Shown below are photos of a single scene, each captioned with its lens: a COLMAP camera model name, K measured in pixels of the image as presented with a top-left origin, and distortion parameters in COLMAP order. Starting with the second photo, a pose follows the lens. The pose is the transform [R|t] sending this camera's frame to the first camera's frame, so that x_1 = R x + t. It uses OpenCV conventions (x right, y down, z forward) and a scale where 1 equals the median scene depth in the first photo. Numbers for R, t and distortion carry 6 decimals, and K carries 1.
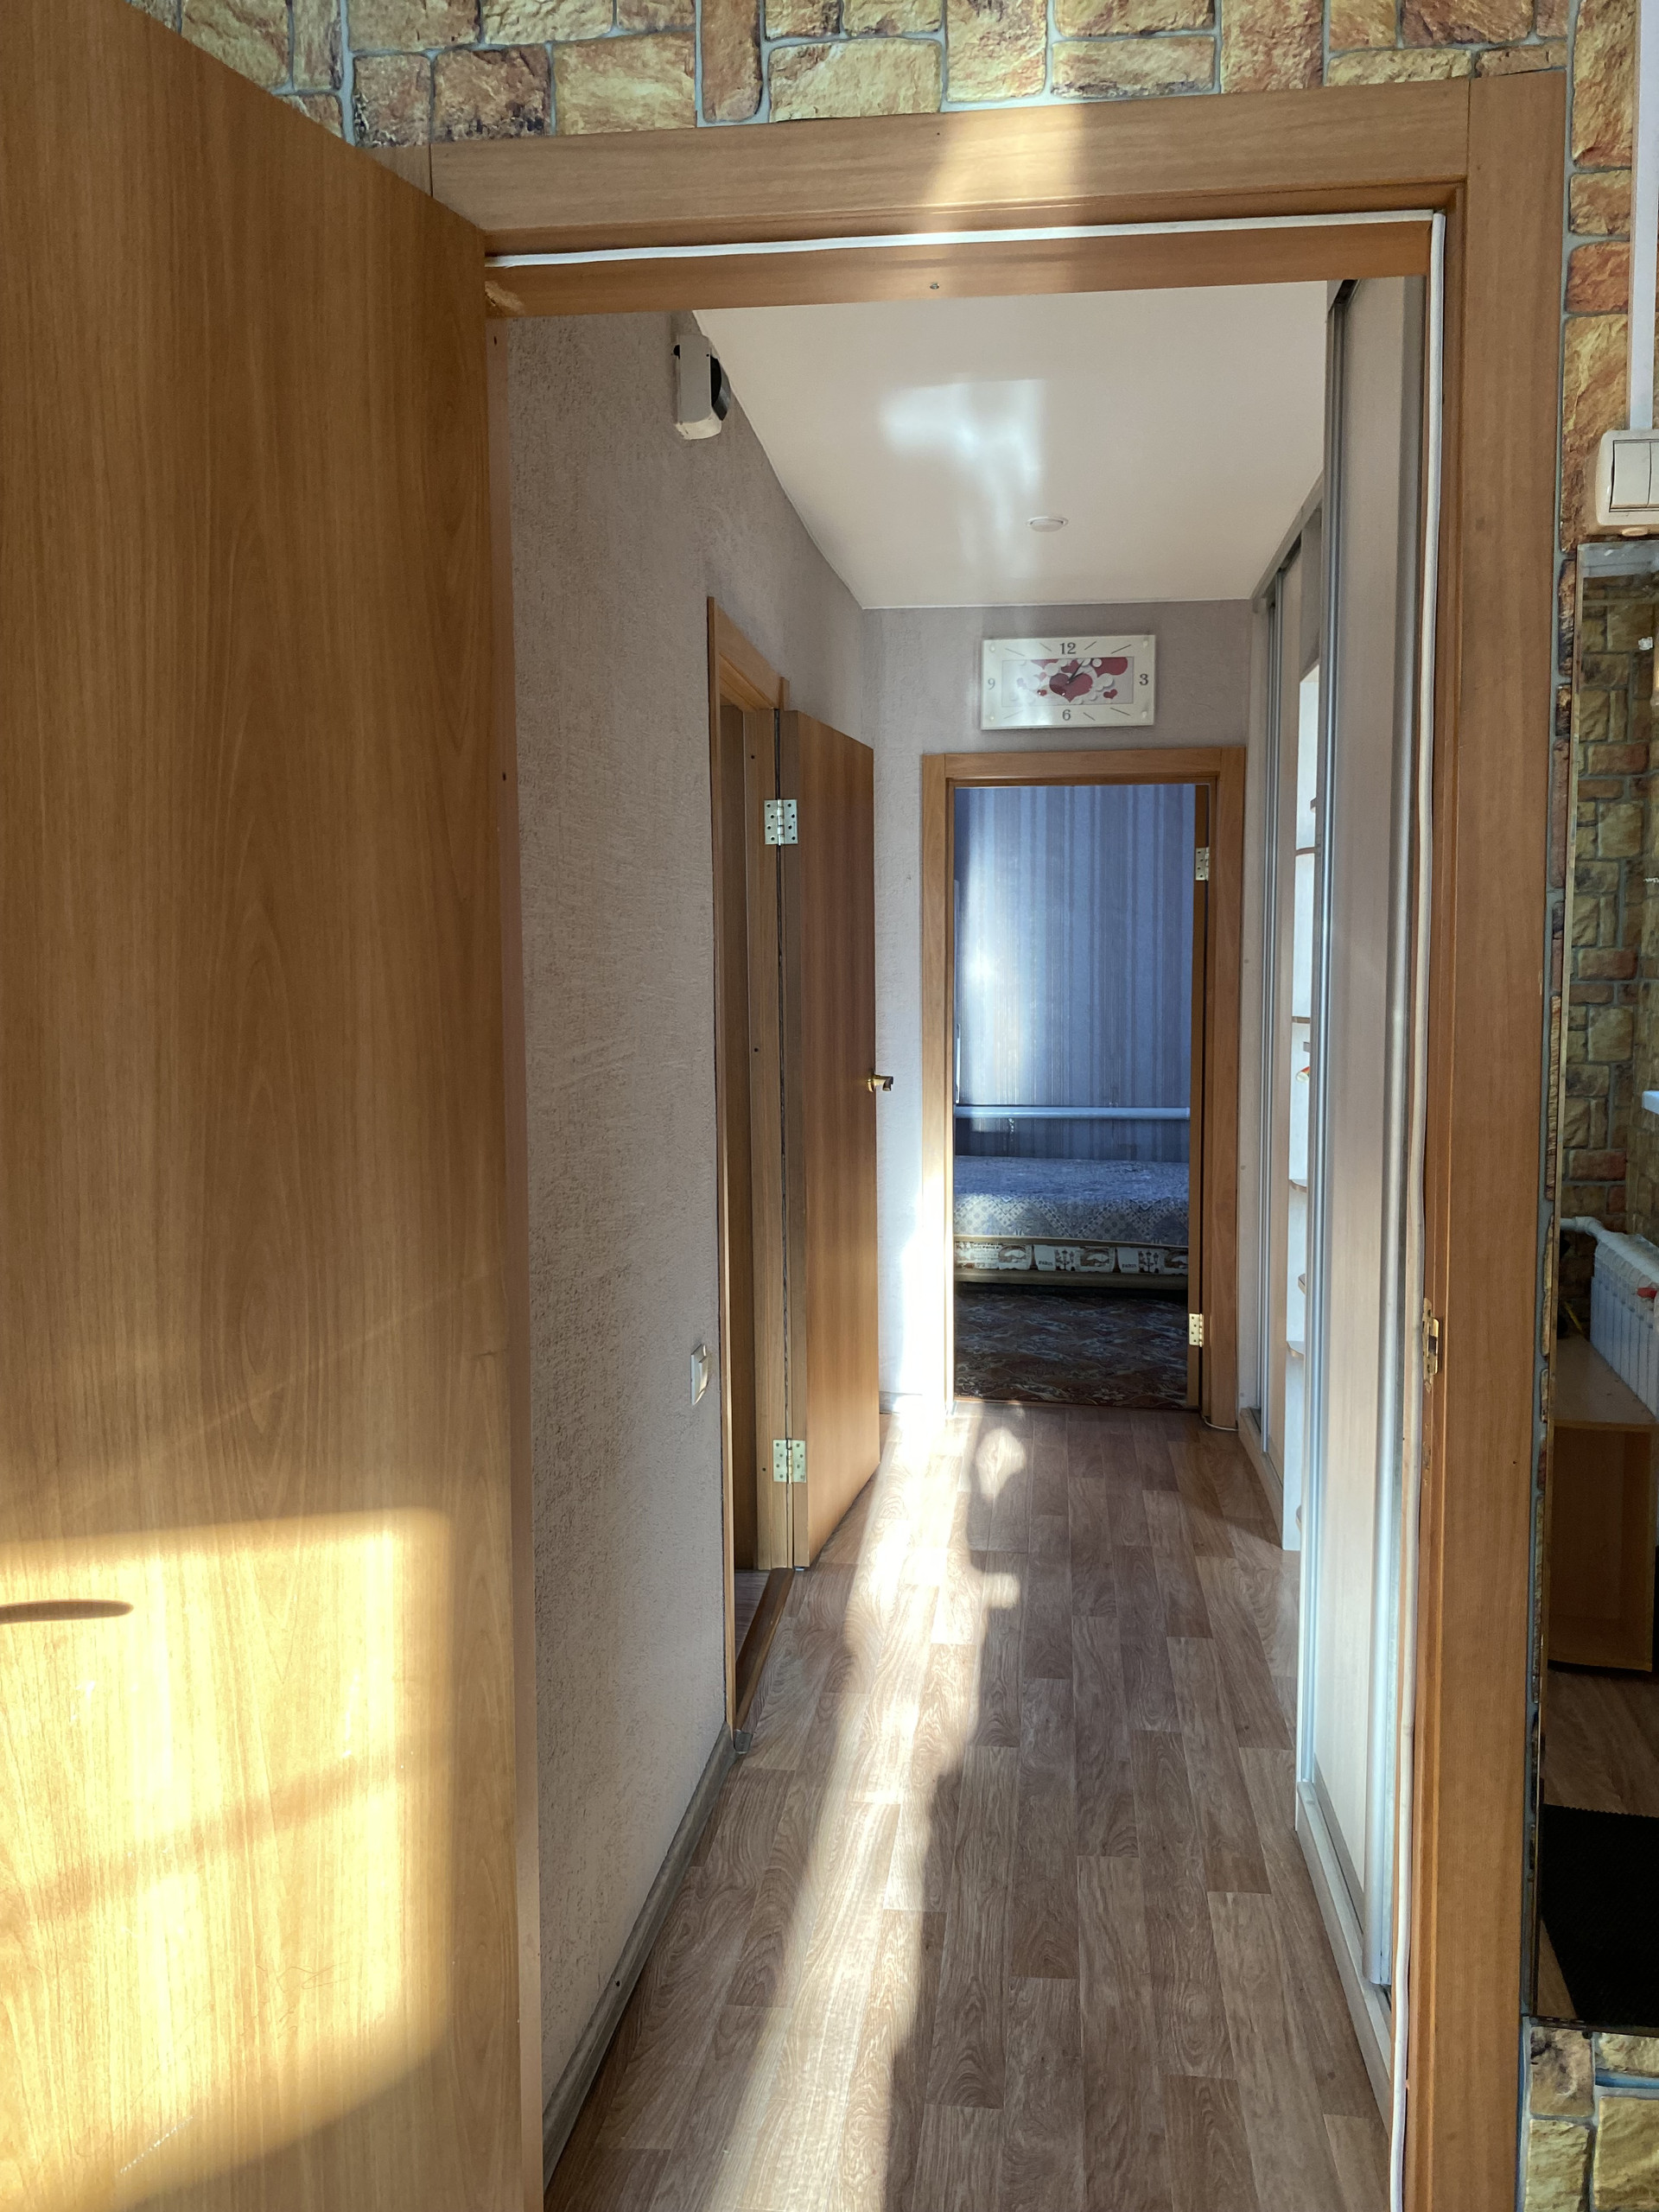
lens RADIAL K [[1700.6, 0, 830.7], [0, 1700.6, 1103.3], [0, 0, 1]] dist [0.008817, -0.002399]
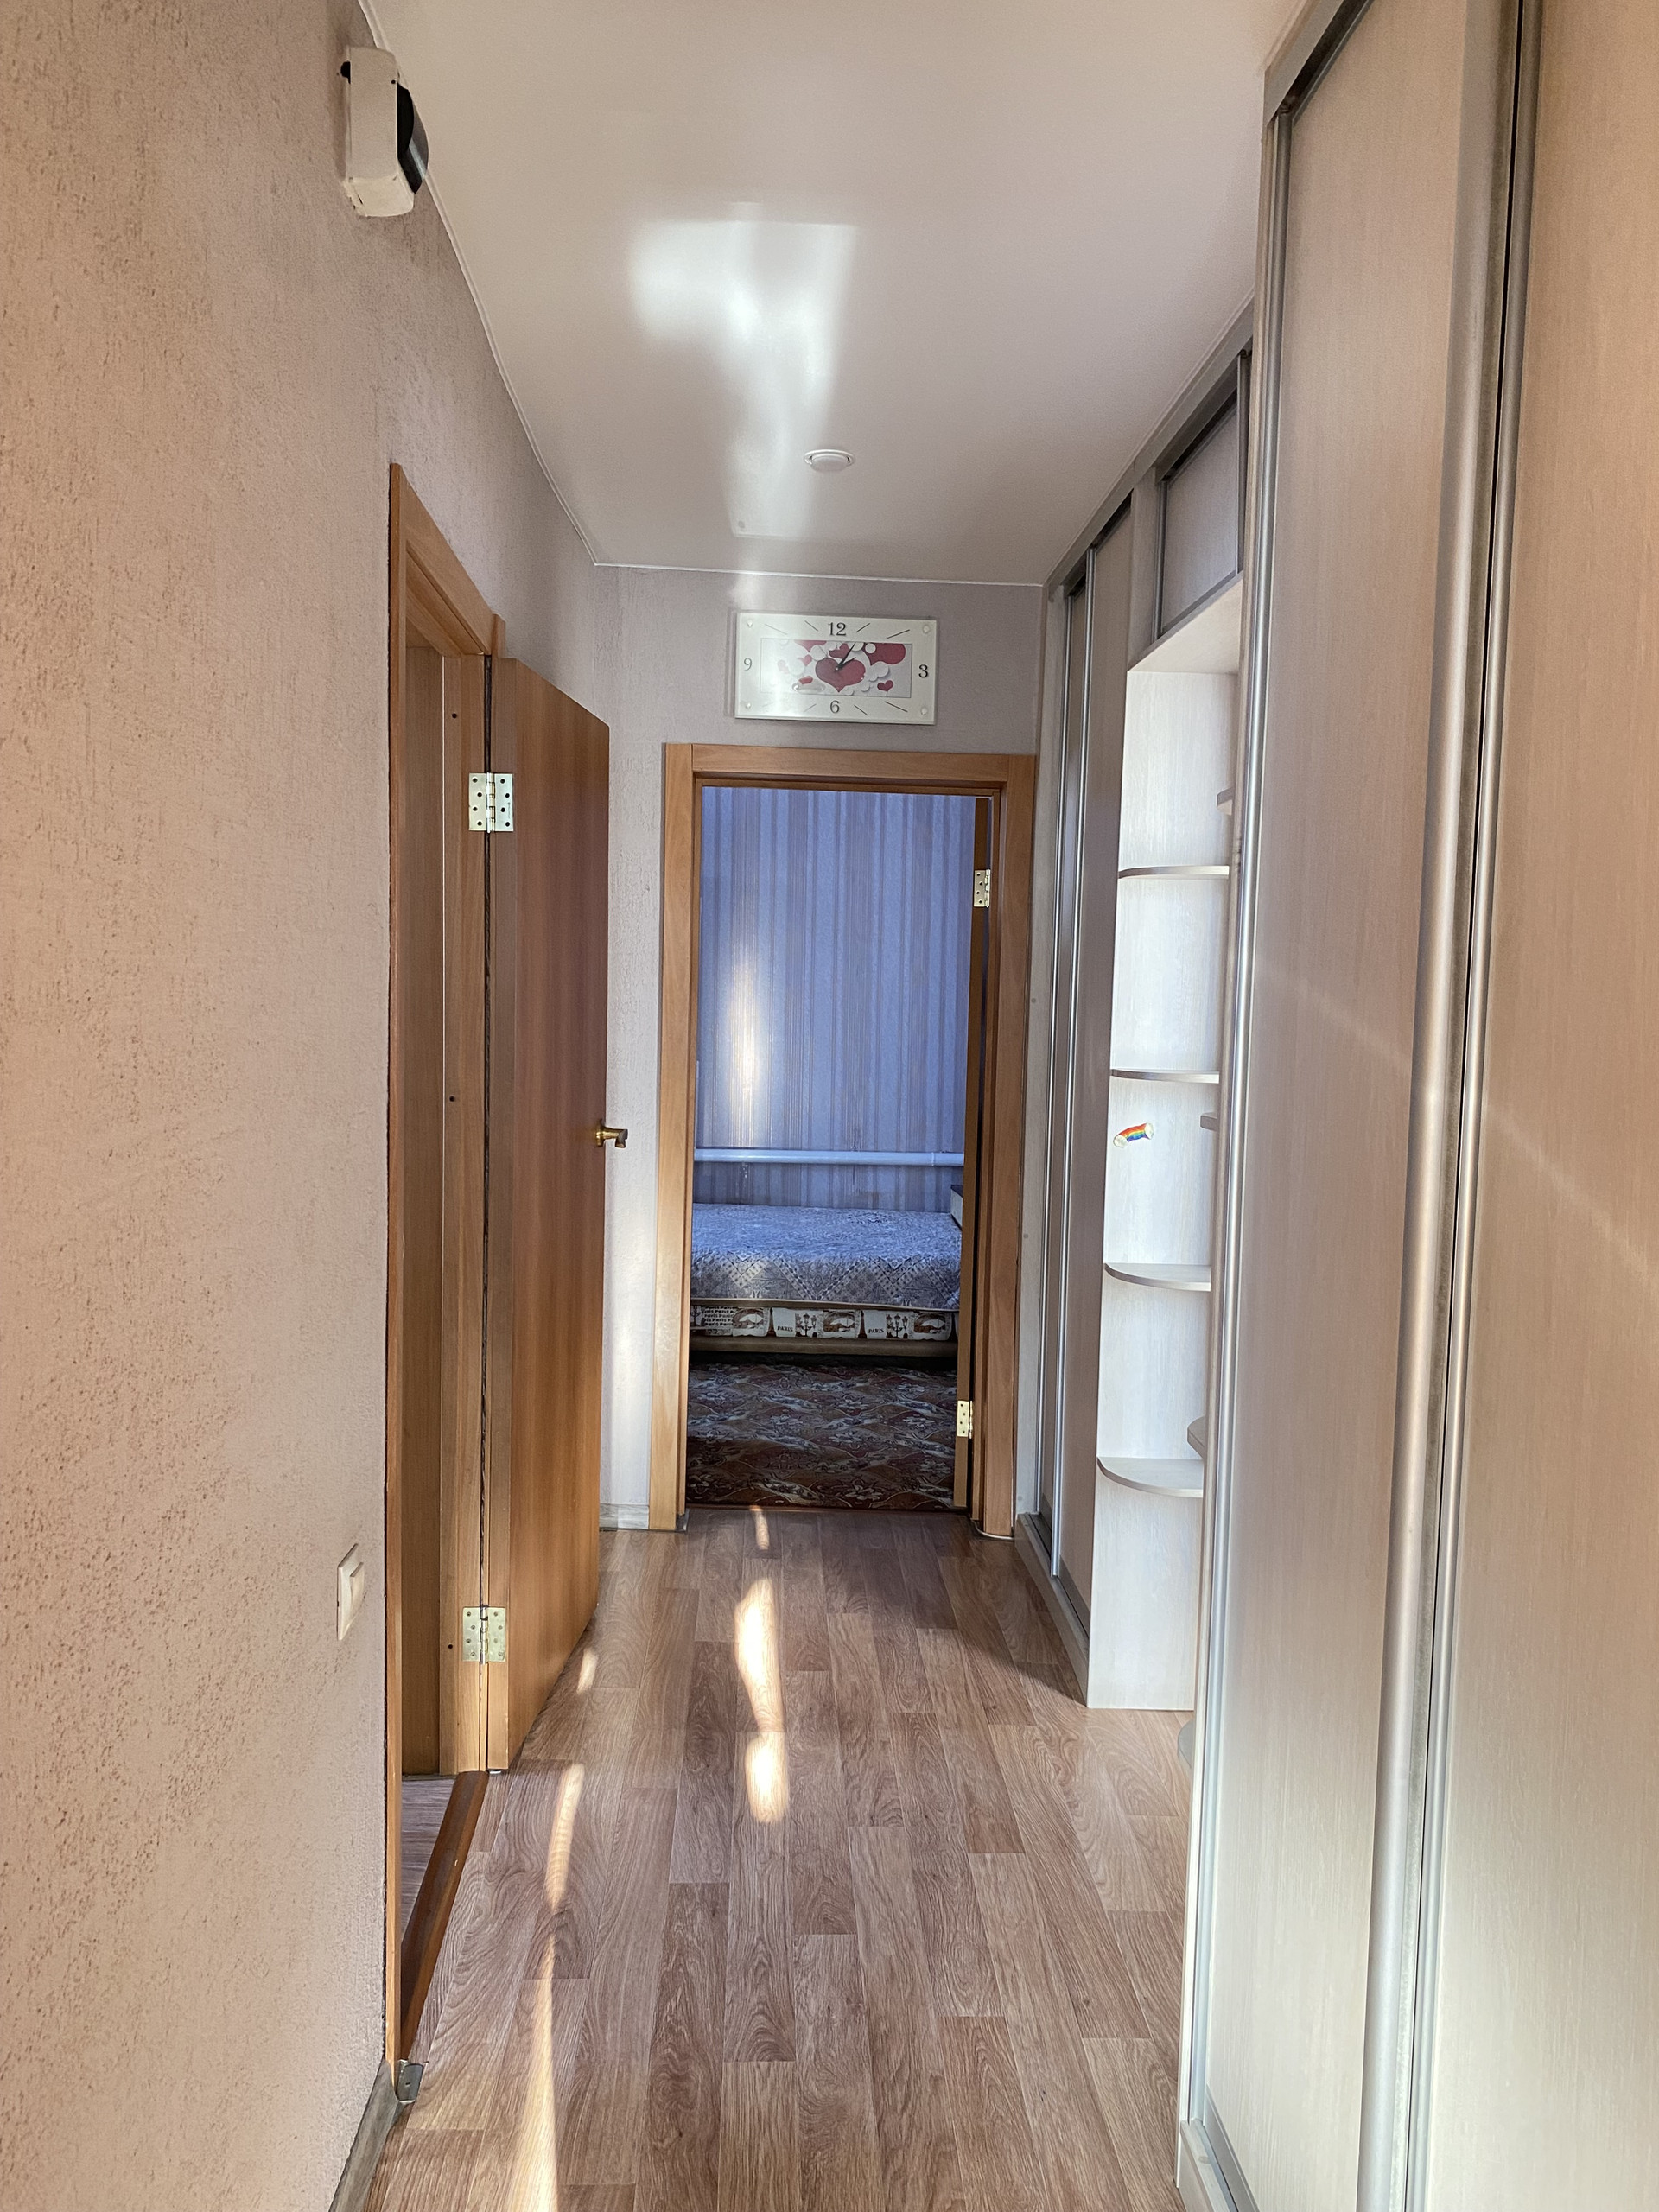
lens RADIAL K [[1700.6, 0, 864.7], [0, 1700.6, 1115.5], [0, 0, 1]] dist [0.008817, -0.002399]
pose [[0.981779, 0.019863, 0.188986, -0.004459], [-0.018480, 0.999788, -0.009082, -0.015096], [-0.189126, 0.005424, 0.981938, 0.159352]]
